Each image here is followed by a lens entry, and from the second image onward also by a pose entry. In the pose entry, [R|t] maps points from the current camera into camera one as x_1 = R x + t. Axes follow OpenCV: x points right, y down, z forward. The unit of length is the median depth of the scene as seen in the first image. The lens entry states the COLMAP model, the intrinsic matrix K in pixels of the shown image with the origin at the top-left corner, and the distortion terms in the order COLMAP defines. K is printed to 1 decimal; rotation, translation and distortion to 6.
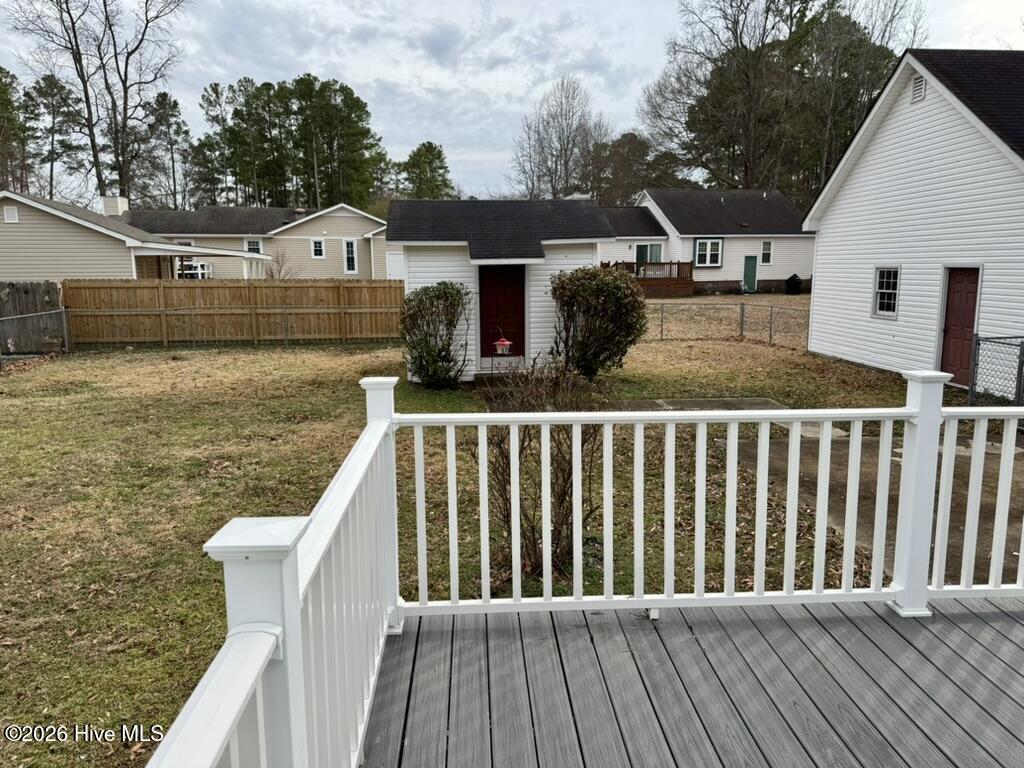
lens RADIAL K [[722.2, 0, 515.6], [0, 722.2, 384.5], [0, 0, 1]] dist [0.073965, -0.093017]
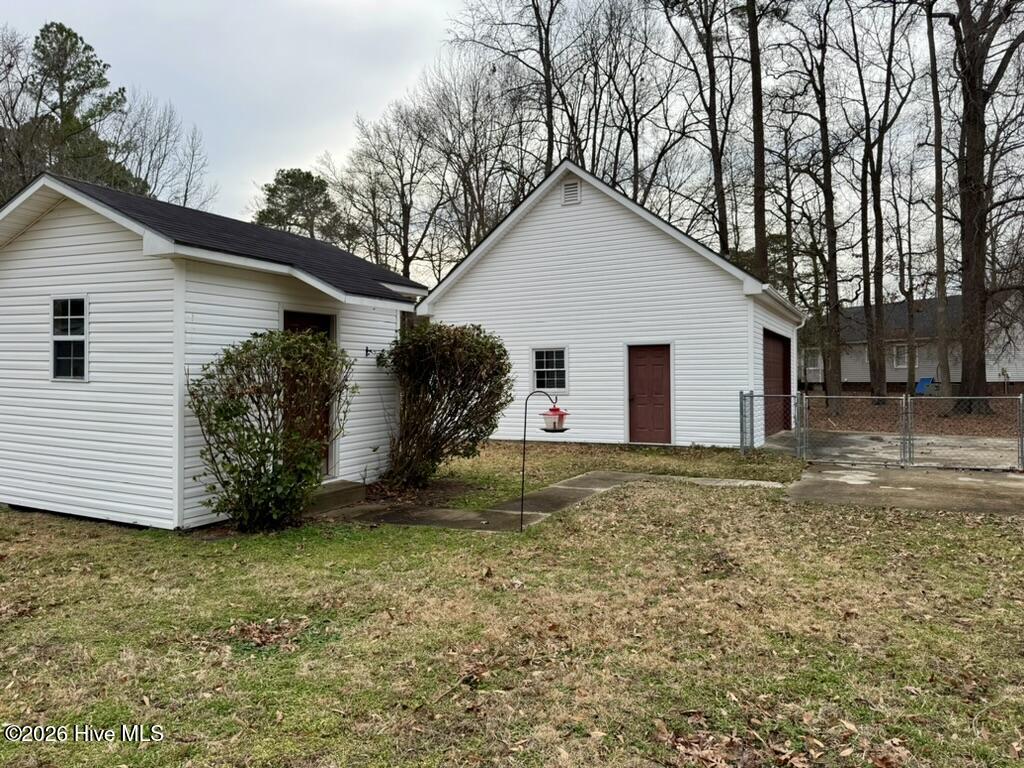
lens RADIAL K [[722.2, 0, 511.2], [0, 722.2, 379.7], [0, 0, 1]] dist [0.073965, -0.093017]
pose [[0.522475, 0.002806, 0.852650, -0.436236], [0.141577, 0.985828, -0.089997, -0.024612], [-0.840819, 0.167737, 0.514673, 0.500715]]
